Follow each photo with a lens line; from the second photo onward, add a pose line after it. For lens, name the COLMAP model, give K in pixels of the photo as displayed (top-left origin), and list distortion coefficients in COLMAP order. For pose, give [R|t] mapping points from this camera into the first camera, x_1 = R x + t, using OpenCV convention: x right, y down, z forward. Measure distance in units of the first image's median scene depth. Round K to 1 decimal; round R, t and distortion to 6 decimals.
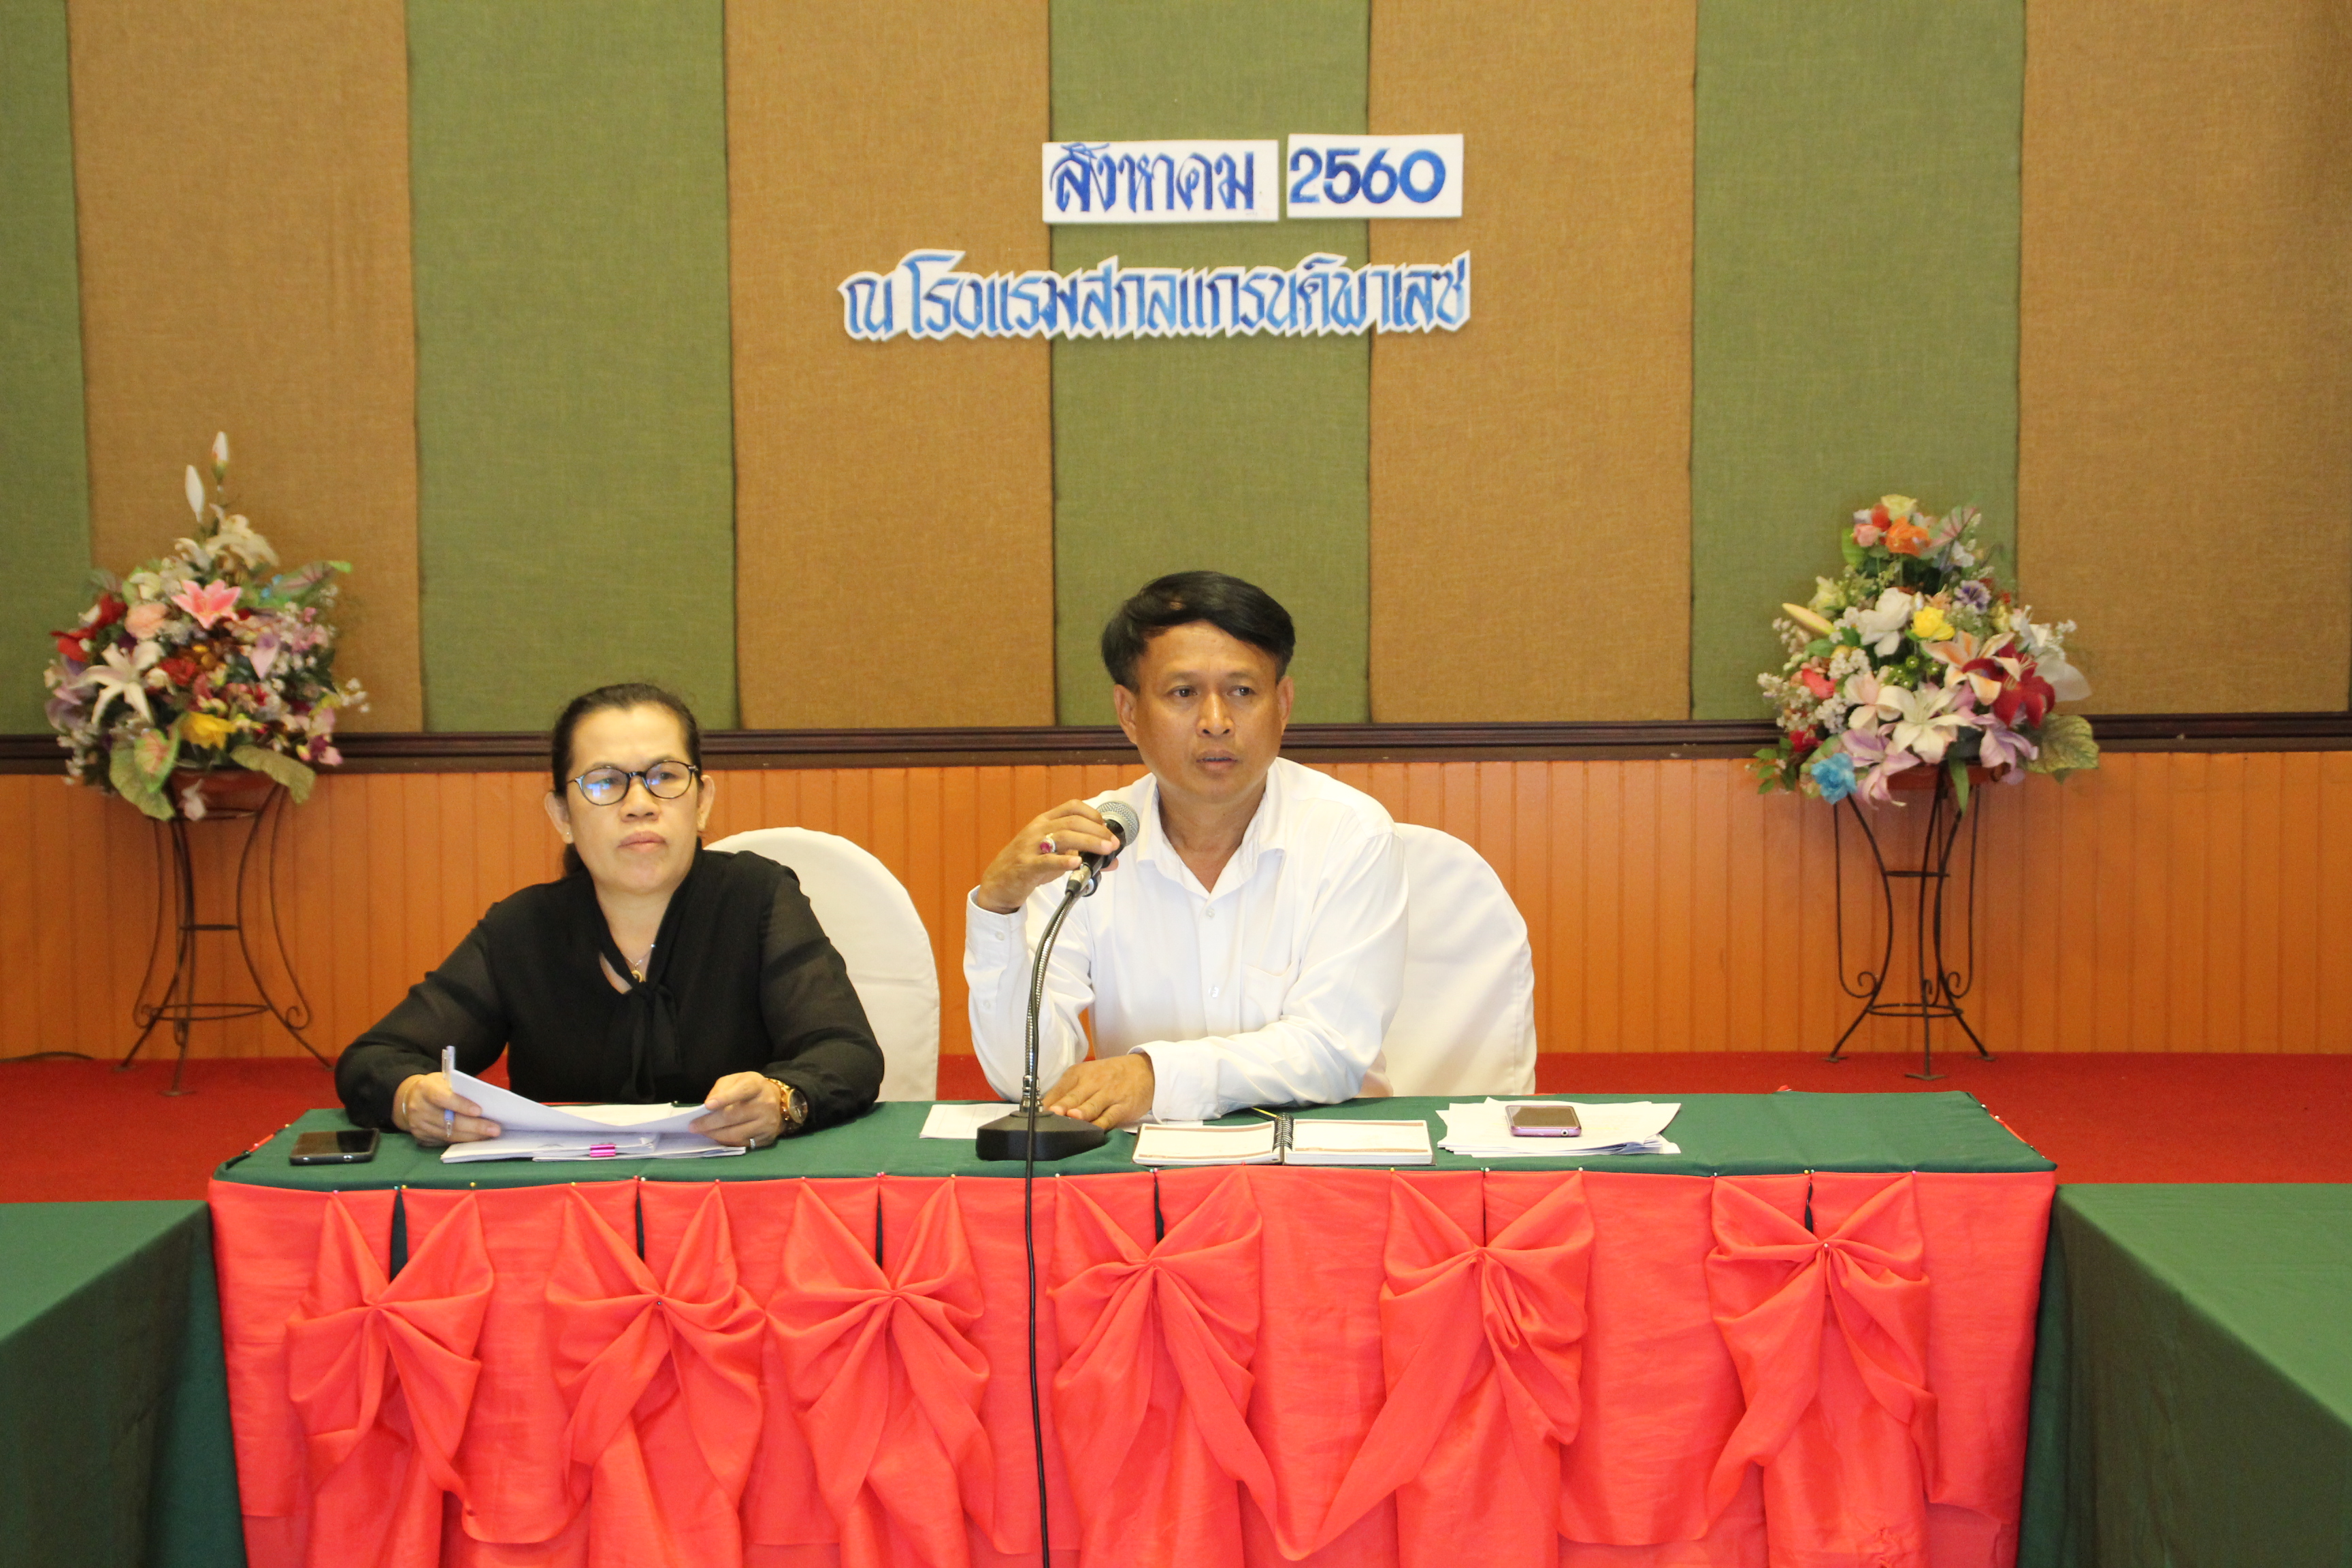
lens RADIAL K [[4022.3, 0, 1176.3], [0, 4022.3, 776.4], [0, 0, 1]] dist [0.248746, 0.000000]
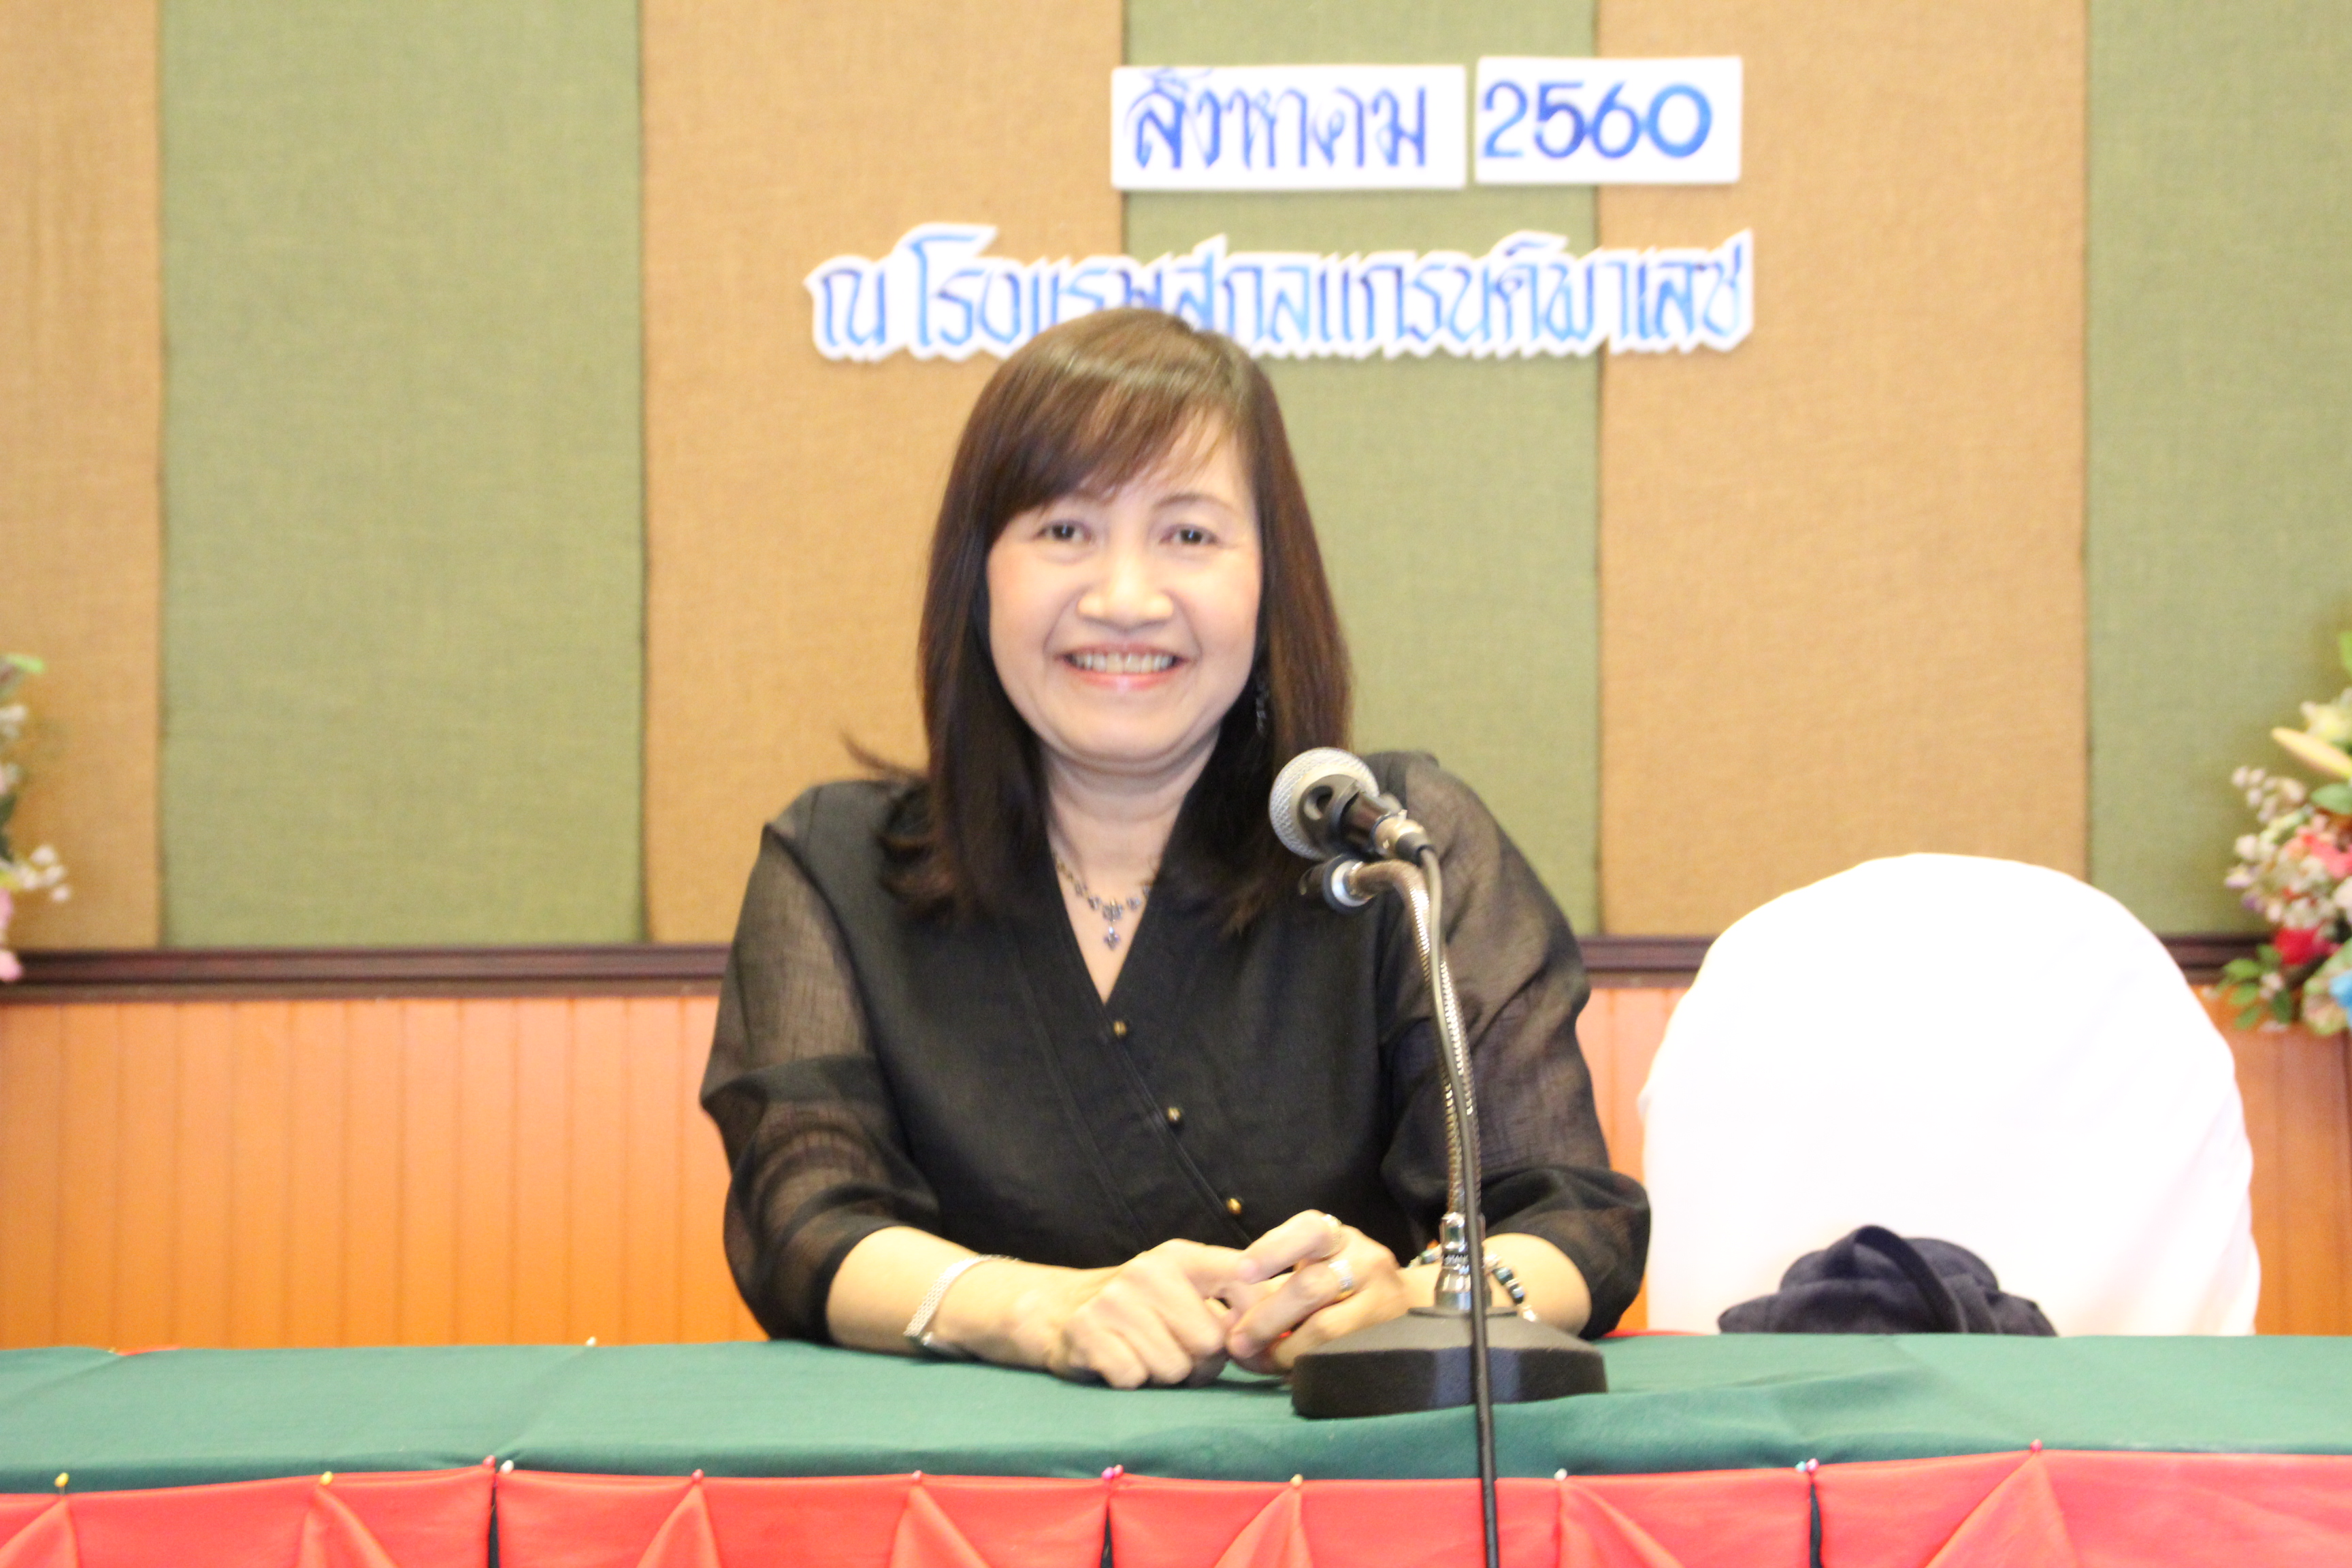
lens RADIAL K [[4285.0, 0, 1177.2], [0, 4285.0, 797.2], [0, 0, 1]] dist [0.280380, 0.000000]
pose [[0.999613, 0.004850, 0.027394, -0.043725], [-0.001795, 0.993879, -0.110459, 0.045029], [-0.027762, 0.110367, 0.993503, 0.317211]]
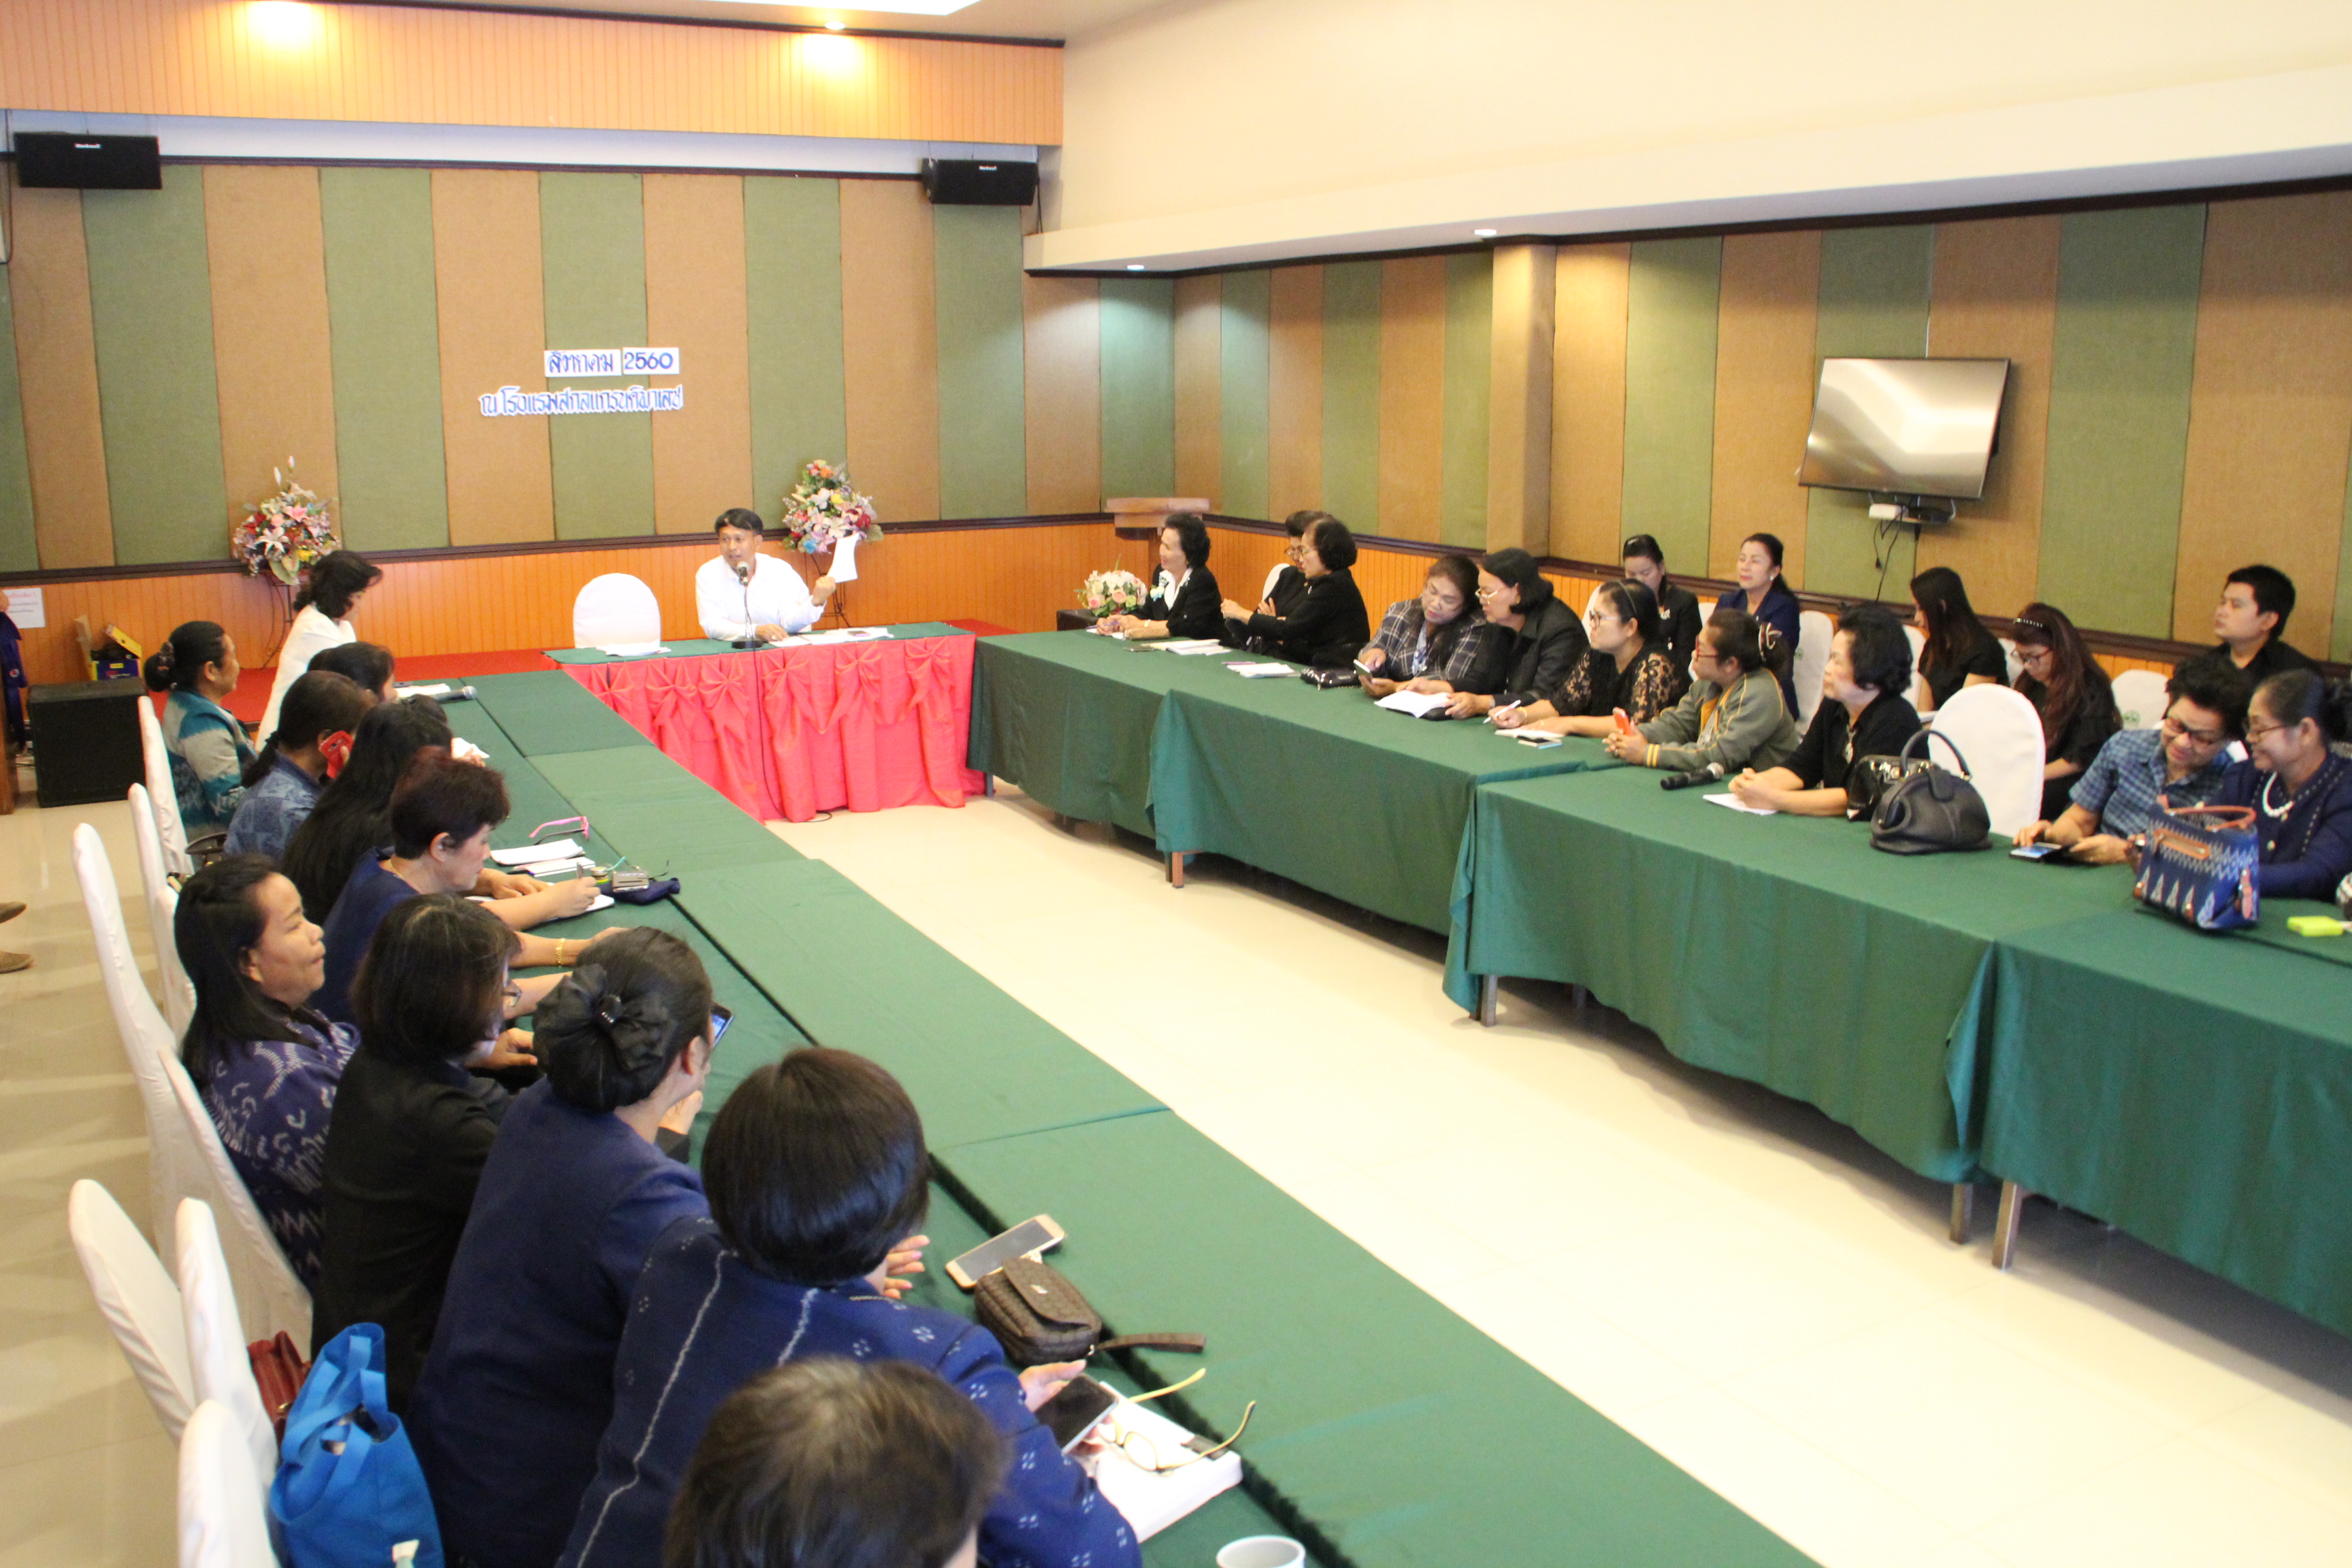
lens RADIAL K [[1923.2, 0, 1139.1], [0, 1923.2, 799.4], [0, 0, 1]] dist [-0.164632, 0.107891]
pose [[0.884318, -0.096597, 0.456783, -0.334869], [0.032440, 0.988711, 0.146280, -0.014457], [-0.465757, -0.114540, 0.877469, -0.526936]]
